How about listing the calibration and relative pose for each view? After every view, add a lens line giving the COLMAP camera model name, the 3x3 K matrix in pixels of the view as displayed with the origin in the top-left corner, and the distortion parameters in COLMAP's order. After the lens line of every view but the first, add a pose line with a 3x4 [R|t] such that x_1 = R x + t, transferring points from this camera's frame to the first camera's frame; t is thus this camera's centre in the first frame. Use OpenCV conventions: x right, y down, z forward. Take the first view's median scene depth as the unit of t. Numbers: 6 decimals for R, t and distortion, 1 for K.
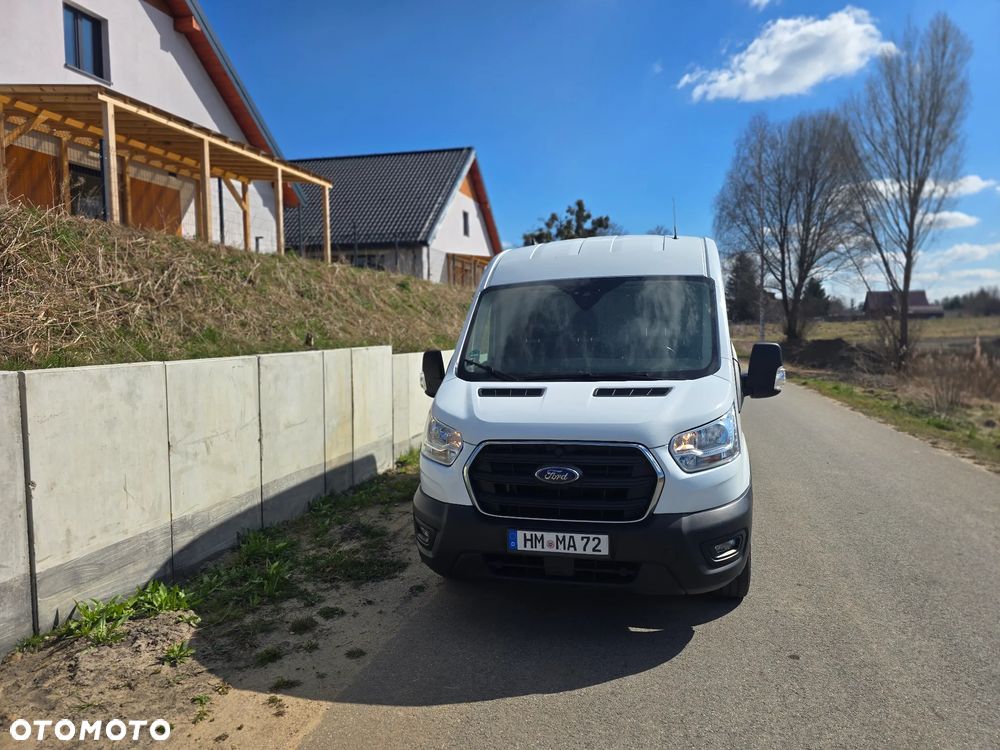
lens RADIAL K [[669.6, 0, 508.2], [0, 669.6, 378.8], [0, 0, 1]] dist [0.069512, -0.062391]
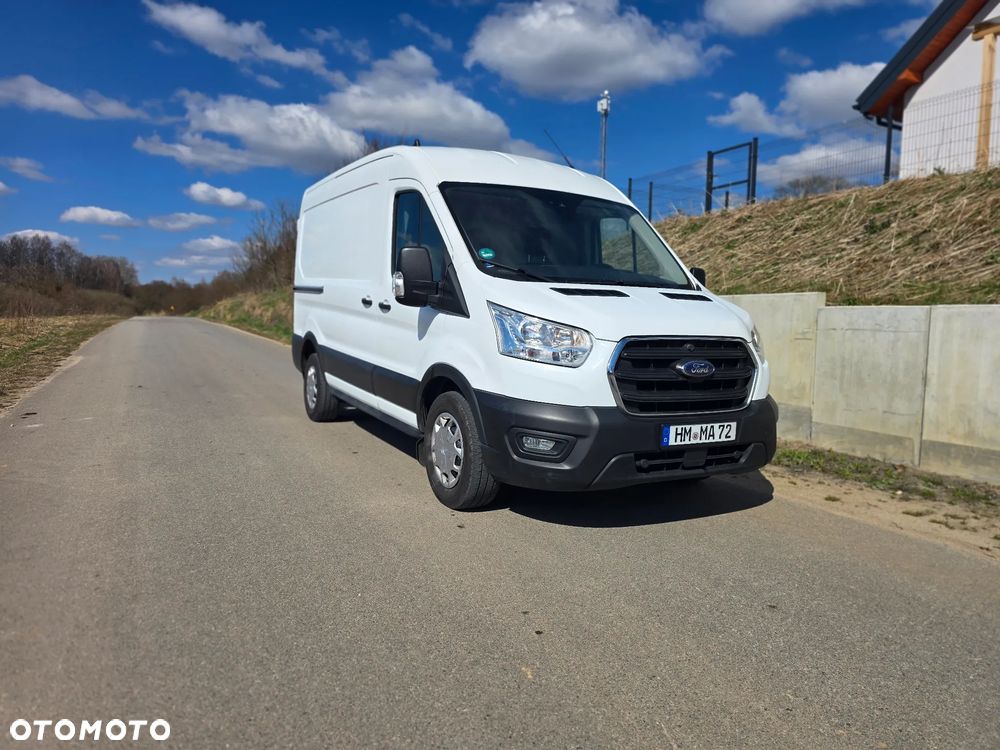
lens RADIAL K [[669.6, 0, 490.7], [0, 669.6, 367.4], [0, 0, 1]] dist [0.069512, -0.062391]
pose [[0.738742, -0.007620, 0.673945, -0.605968], [-0.008527, 0.999750, 0.020650, 0.087222], [-0.673934, -0.021002, 0.738493, 0.322294]]
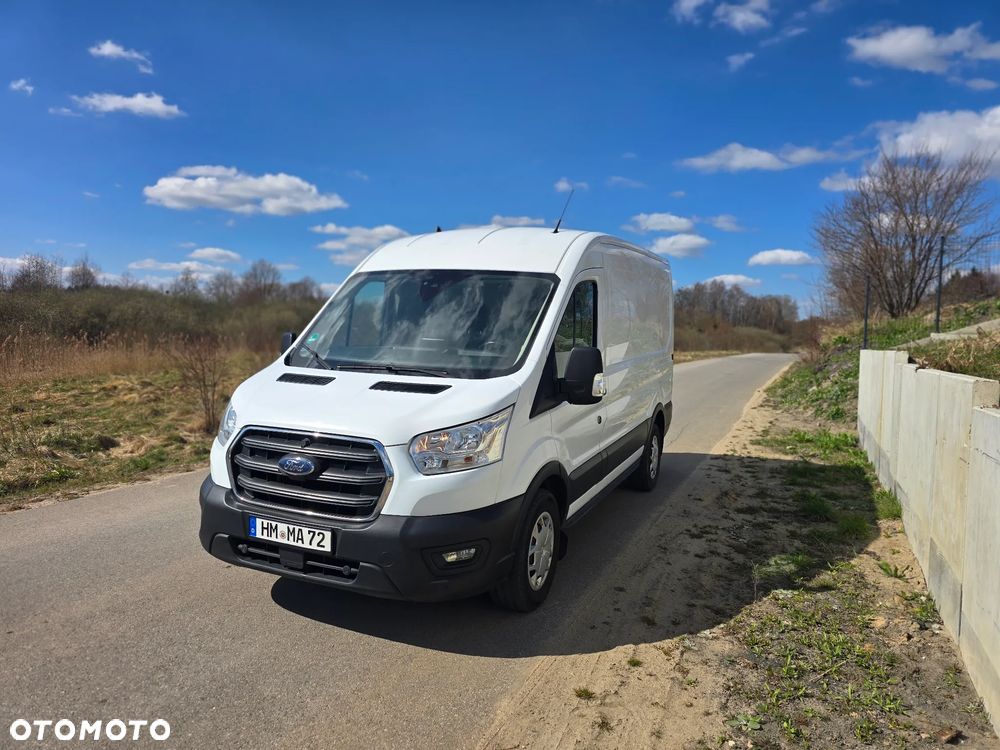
lens RADIAL K [[669.6, 0, 499.6], [0, 669.6, 370.9], [0, 0, 1]] dist [0.069512, -0.062391]
pose [[0.983523, 0.071863, -0.165886, 0.370230], [-0.070616, 0.997413, 0.013408, -0.021330], [0.166421, -0.001473, 0.986054, 0.052132]]
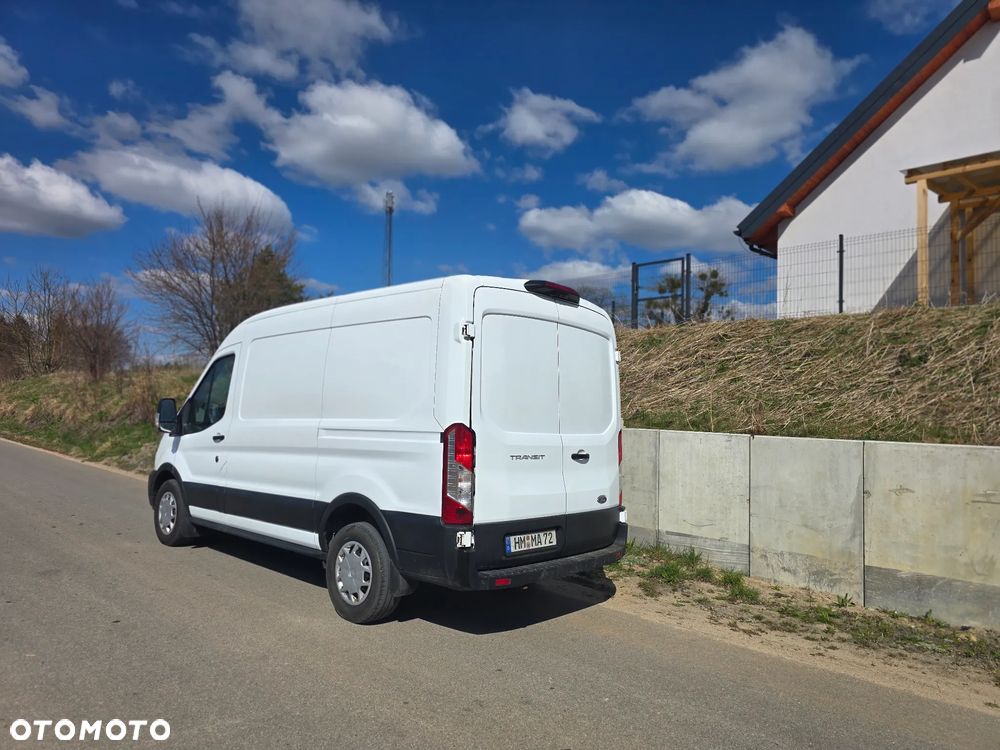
lens RADIAL K [[669.6, 0, 490.8], [0, 669.6, 373.9], [0, 0, 1]] dist [0.069512, -0.062391]
pose [[0.476877, 0.090444, 0.874304, -0.627877], [-0.002311, 0.994818, -0.101650, -0.041132], [-0.878967, 0.046454, 0.474615, 1.076325]]
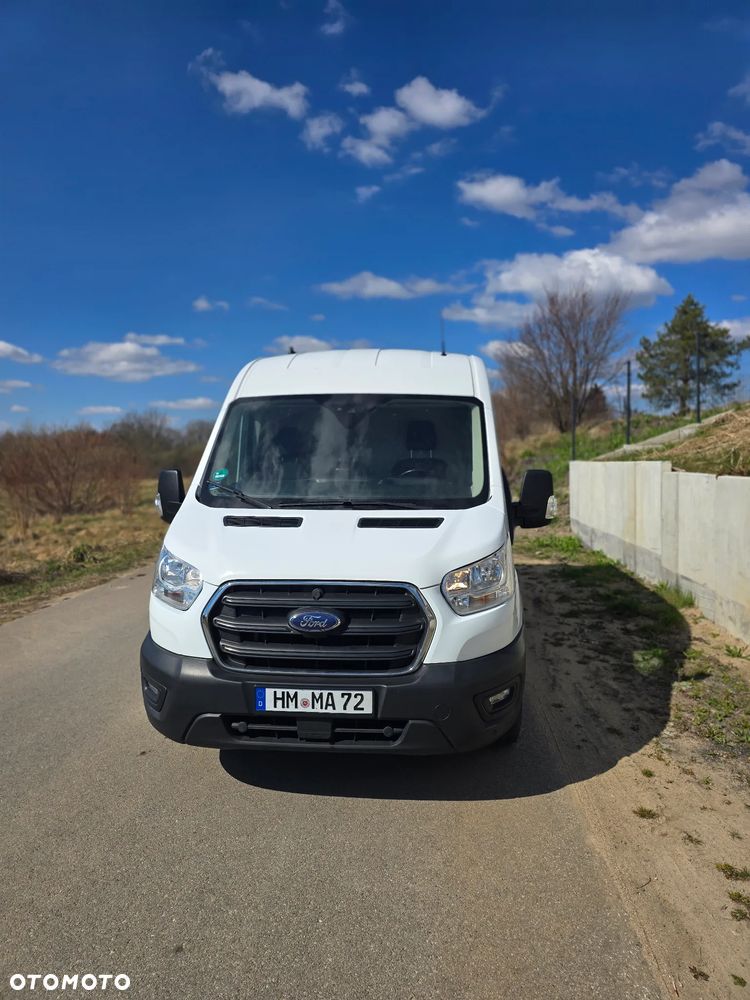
lens RADIAL K [[669.6, 0, 378.3], [0, 669.6, 498.8], [0, 0, 1]] dist [0.069512, -0.062391]
pose [[0.985936, 0.013823, 0.166550, 0.005723], [-0.015401, 0.999848, 0.008189, -0.015452], [-0.166412, -0.010639, 0.985999, 0.101067]]
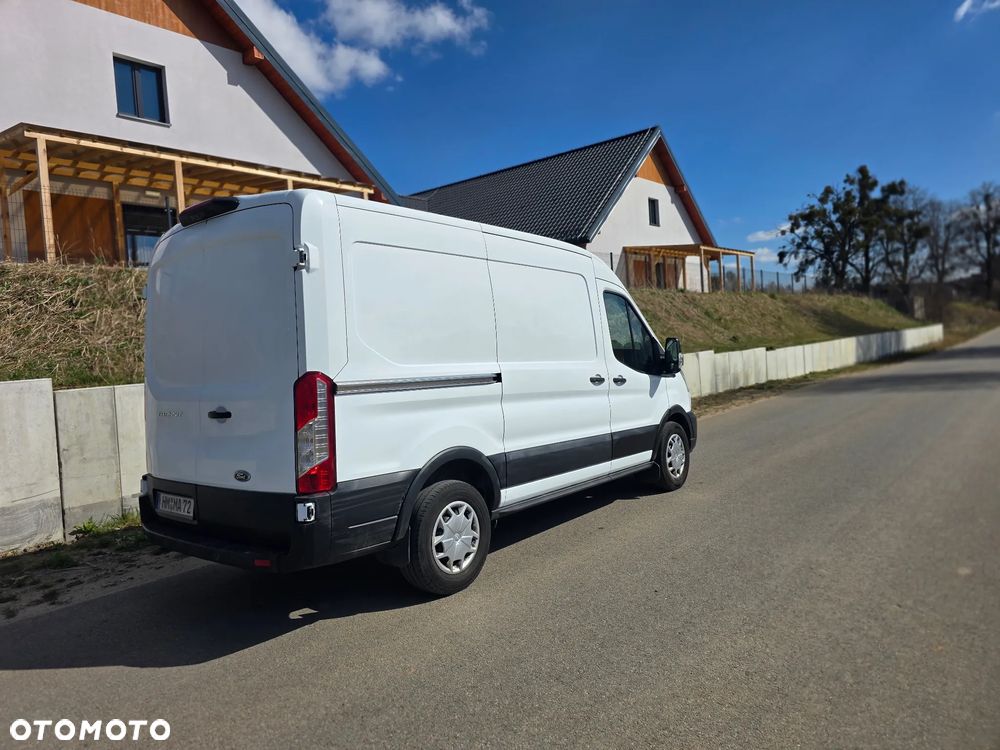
lens RADIAL K [[669.6, 0, 494.9], [0, 669.6, 358.6], [0, 0, 1]] dist [0.069512, -0.062391]
pose [[0.902186, -0.038323, -0.429641, 1.007416], [0.023537, 0.998935, -0.039679, -0.048305], [0.430704, 0.025685, 0.902128, 0.862563]]
